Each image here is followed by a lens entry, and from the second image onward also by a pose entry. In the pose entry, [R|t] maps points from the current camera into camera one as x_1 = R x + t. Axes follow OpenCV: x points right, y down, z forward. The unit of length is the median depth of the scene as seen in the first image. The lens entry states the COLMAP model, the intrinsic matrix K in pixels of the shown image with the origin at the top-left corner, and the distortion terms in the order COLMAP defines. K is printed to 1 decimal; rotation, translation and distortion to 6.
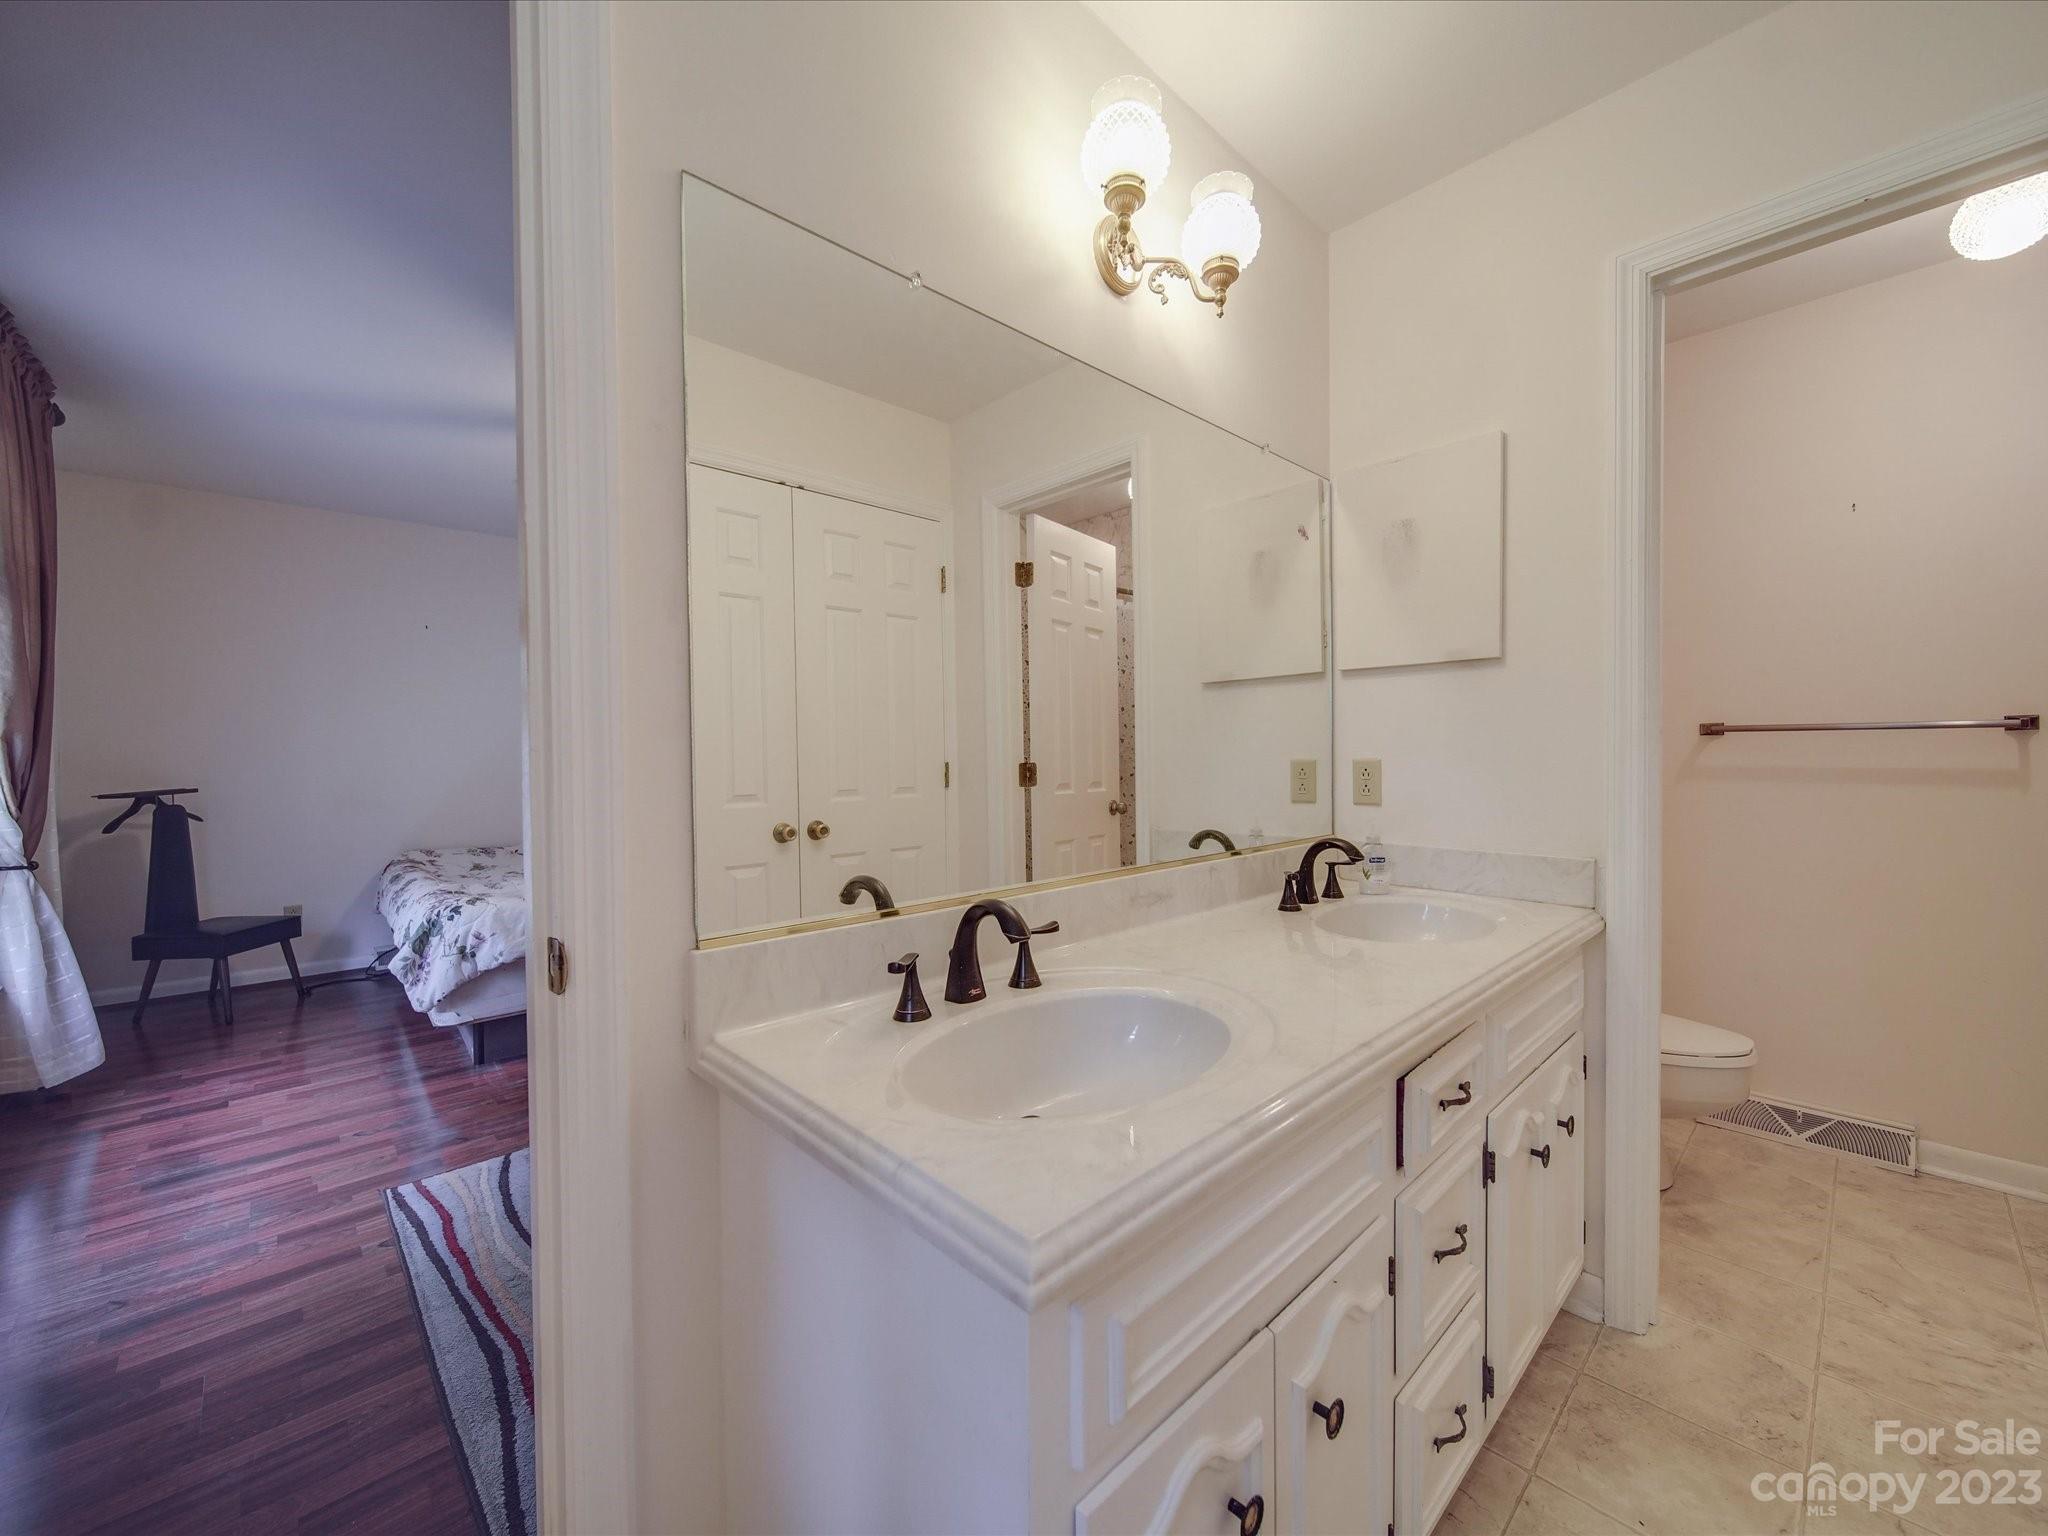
lens RADIAL K [[805.5, 0, 1034.2], [0, 805.5, 755.6], [0, 0, 1]] dist [-0.000612, -0.001790]
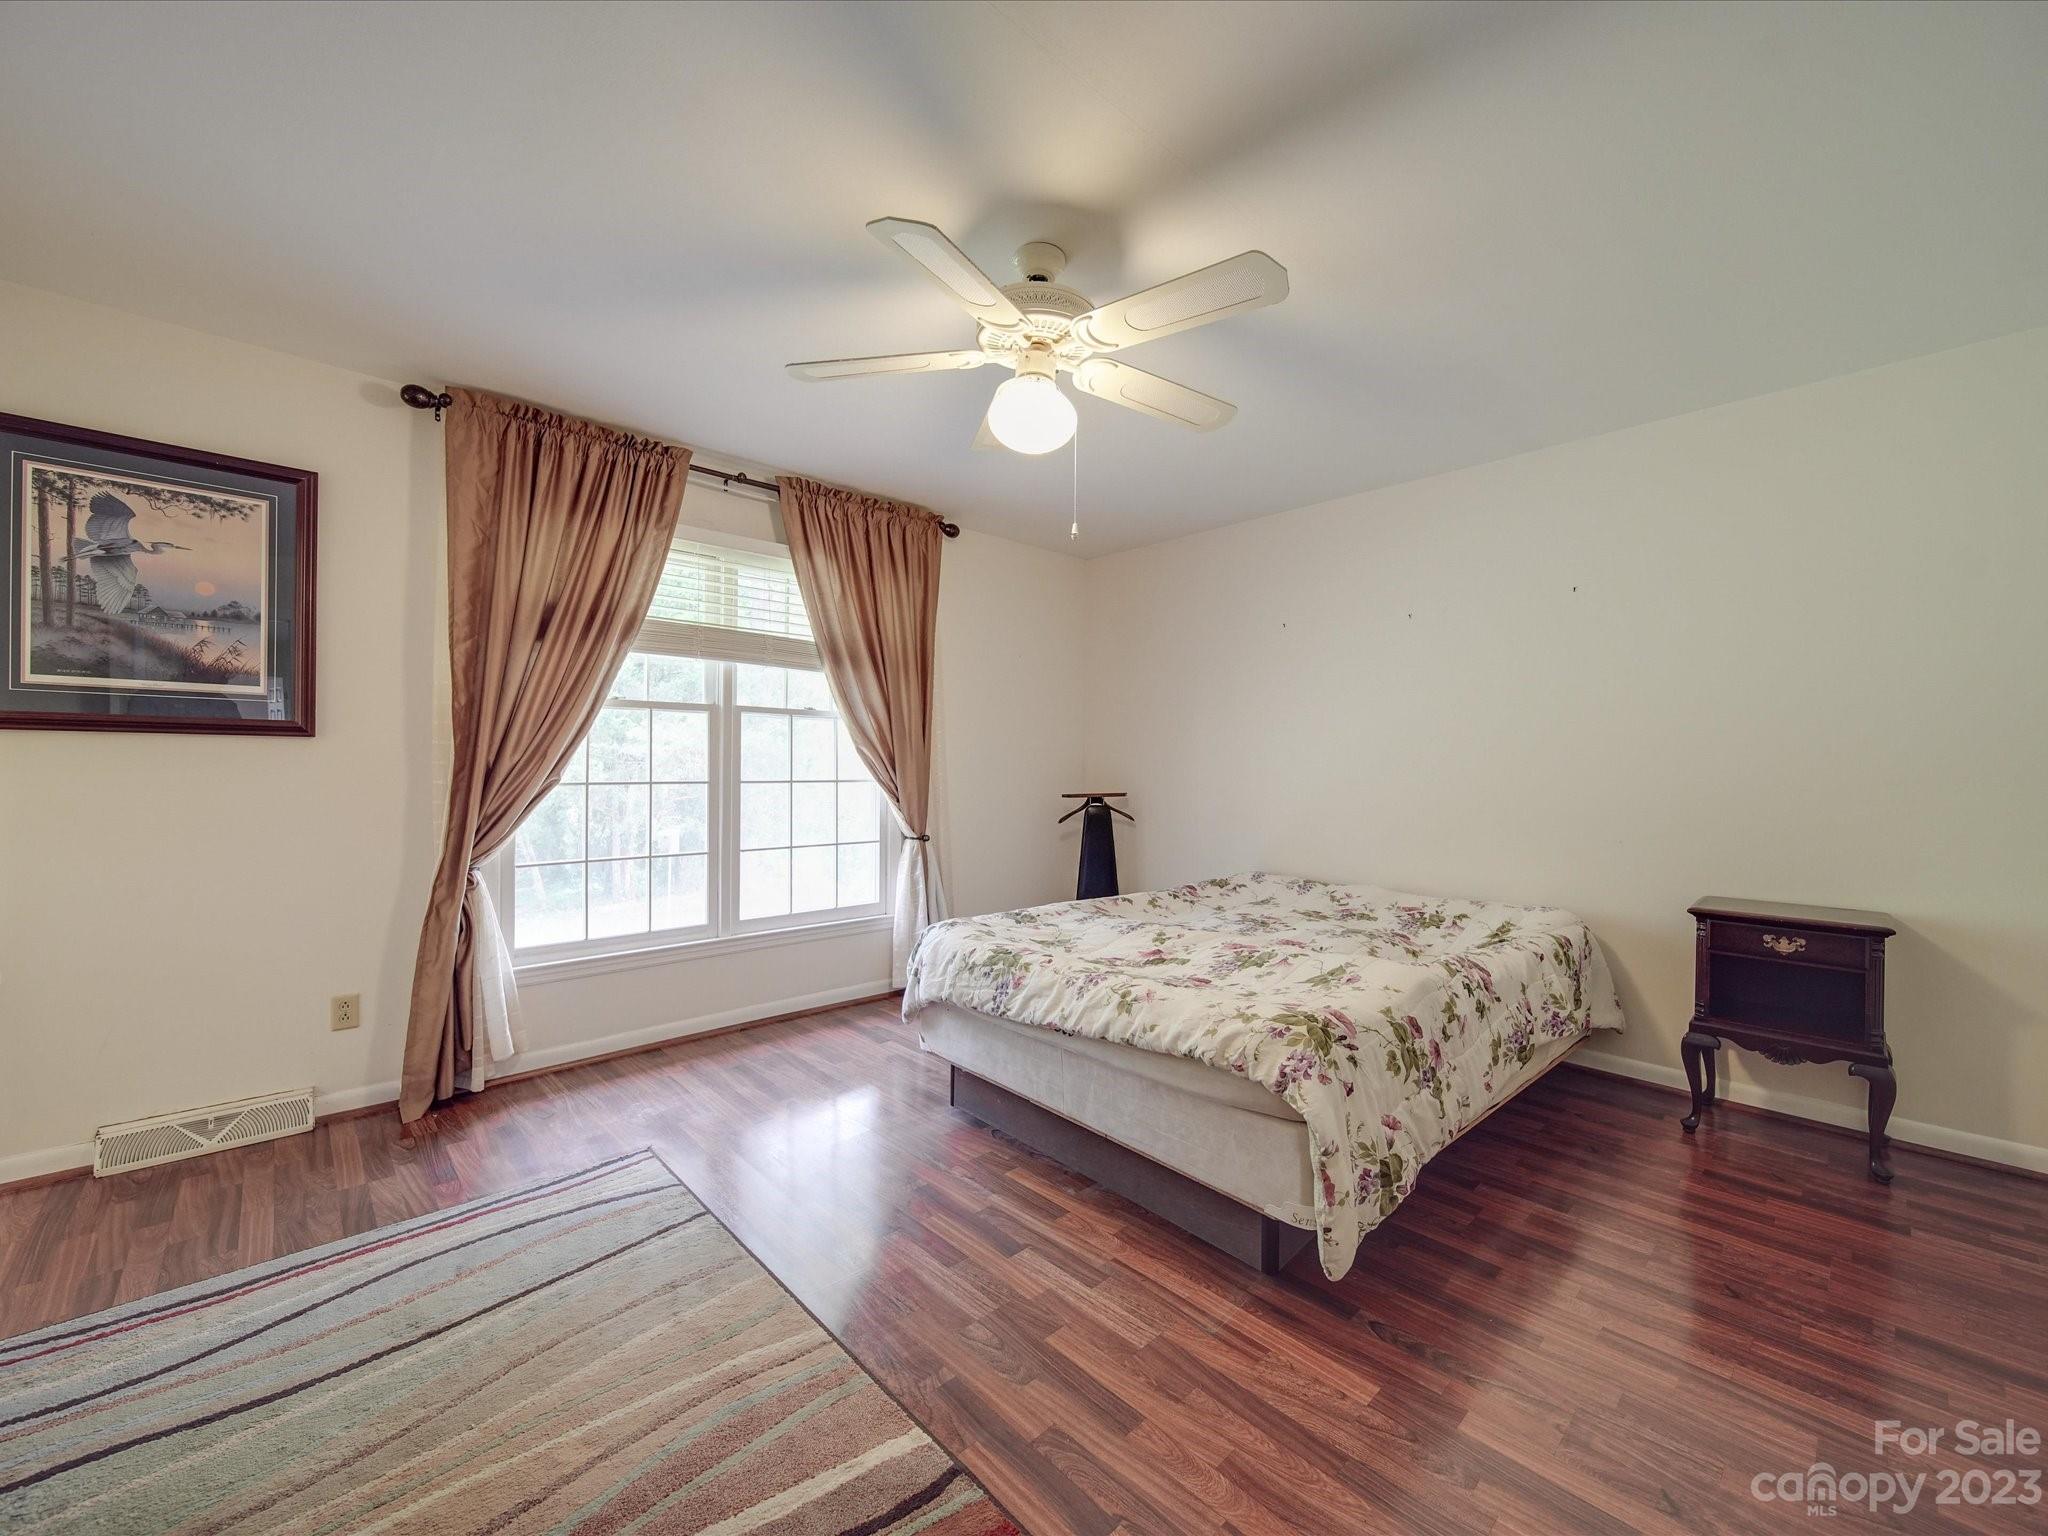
lens RADIAL K [[805.5, 0, 1032.0], [0, 805.5, 762.1], [0, 0, 1]] dist [-0.000612, -0.001790]
pose [[-0.013508, 0.004668, -0.999898, 0.281806], [-0.014540, 0.999882, 0.004864, -0.015537], [0.999803, 0.014604, -0.013439, 1.373912]]
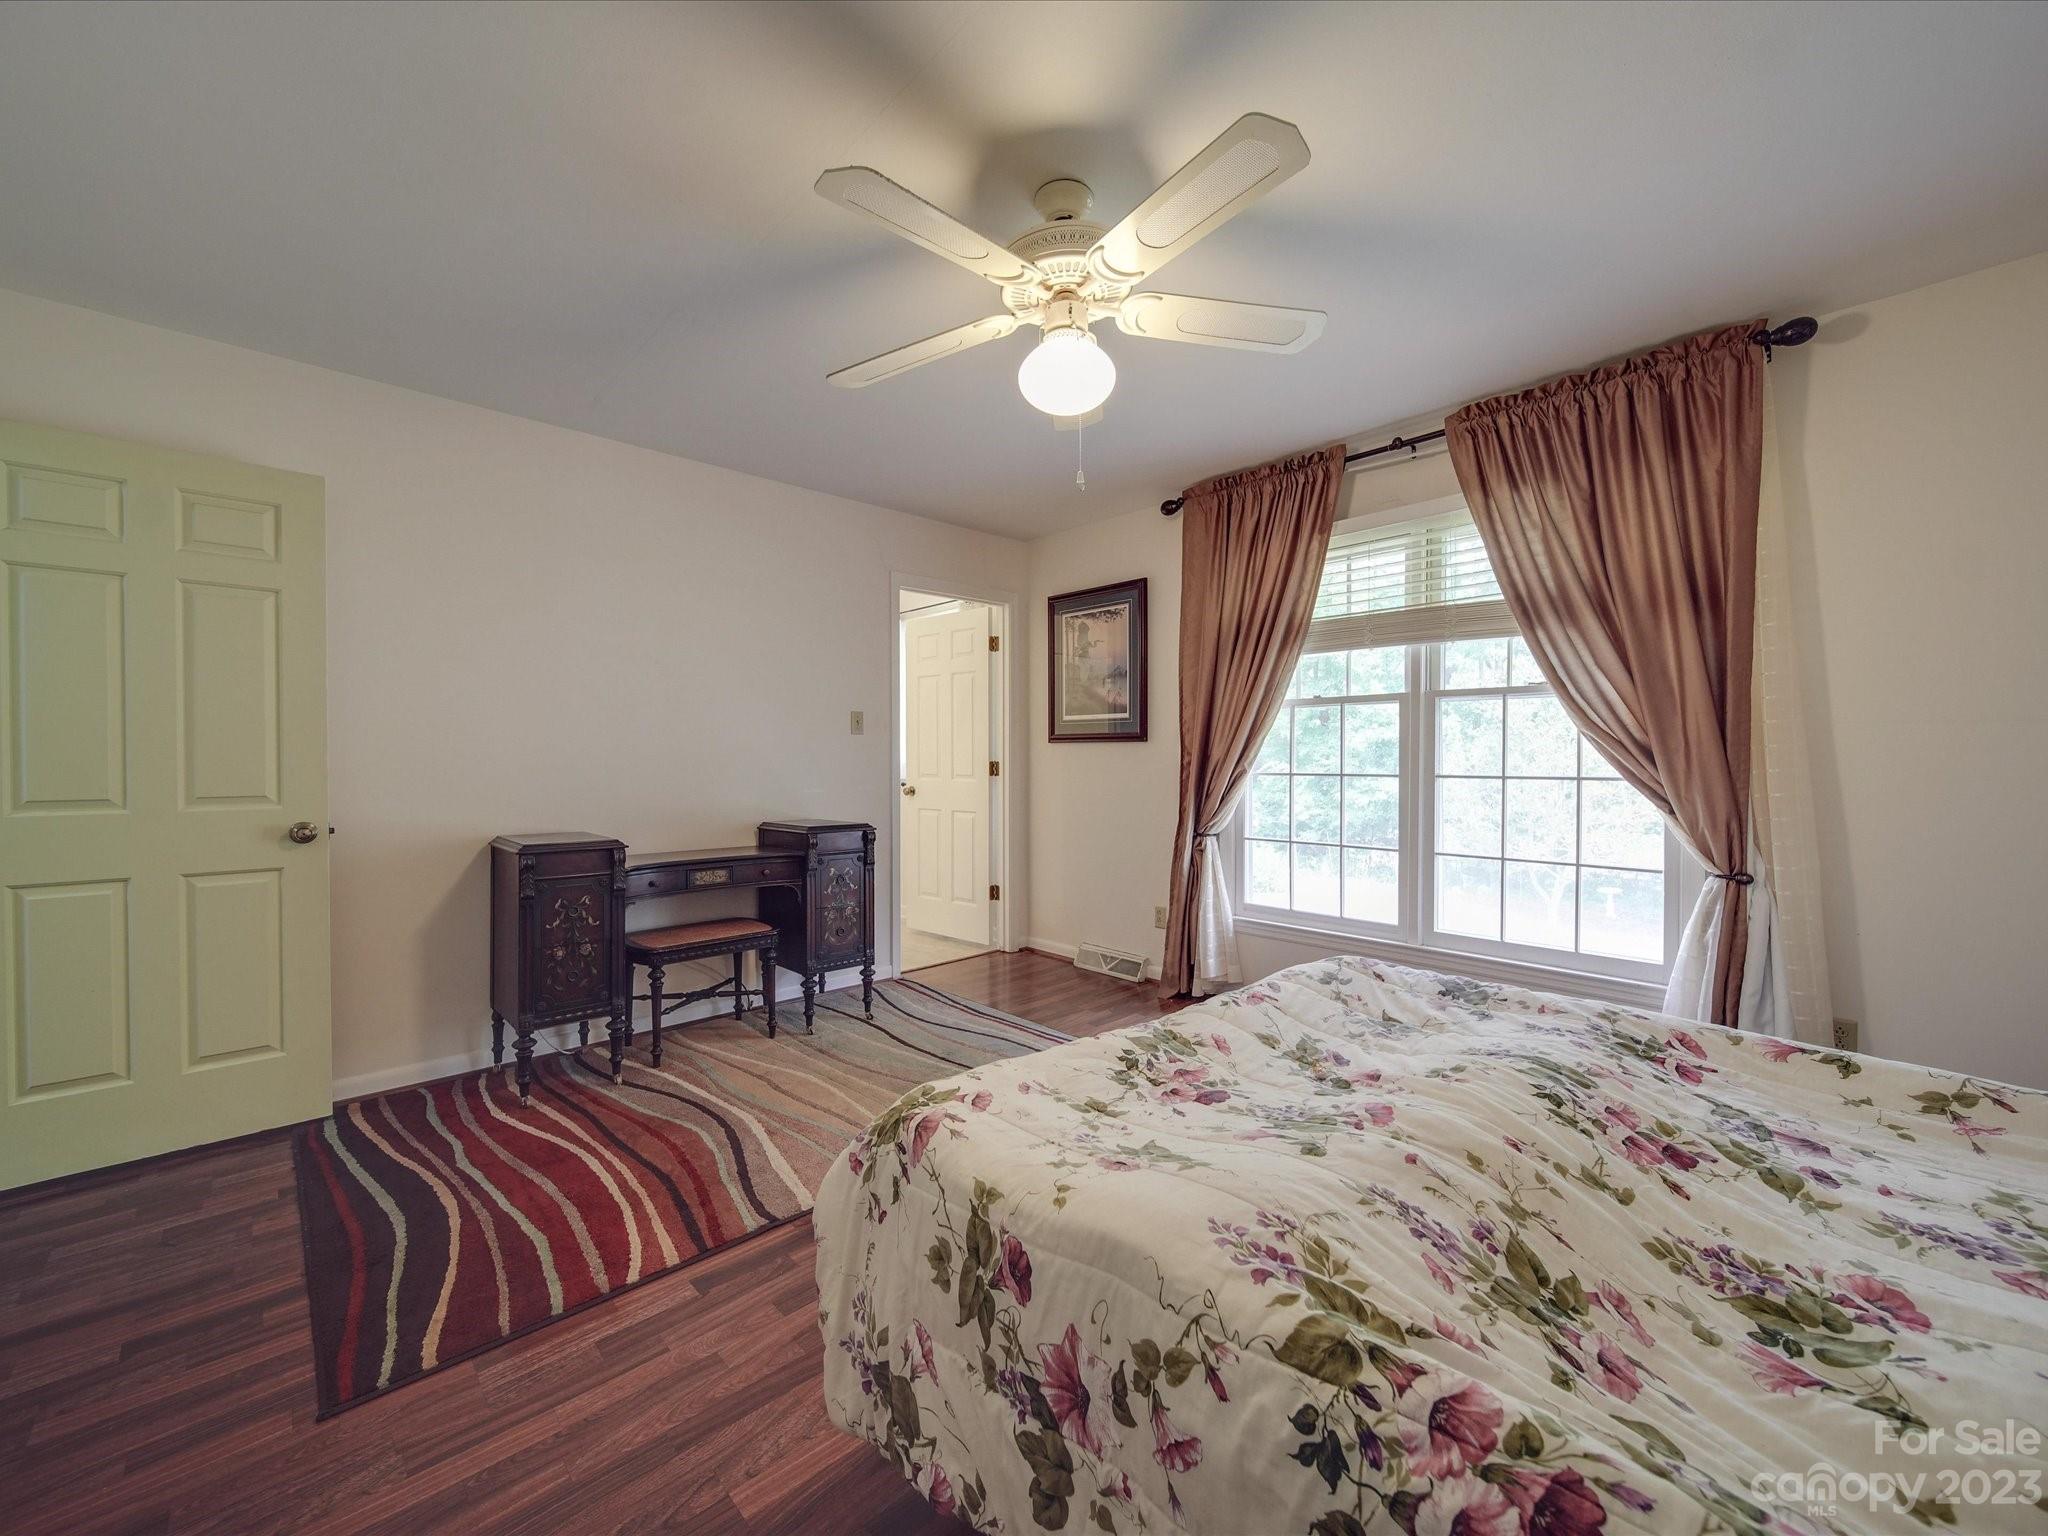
lens RADIAL K [[805.5, 0, 1027.6], [0, 805.5, 766.6], [0, 0, 1]] dist [-0.000612, -0.001790]
pose [[-0.999944, 0.009707, 0.004177, -0.528756], [0.009781, 0.999786, 0.018218, -0.010155], [-0.004000, 0.018257, -0.999825, 2.137729]]
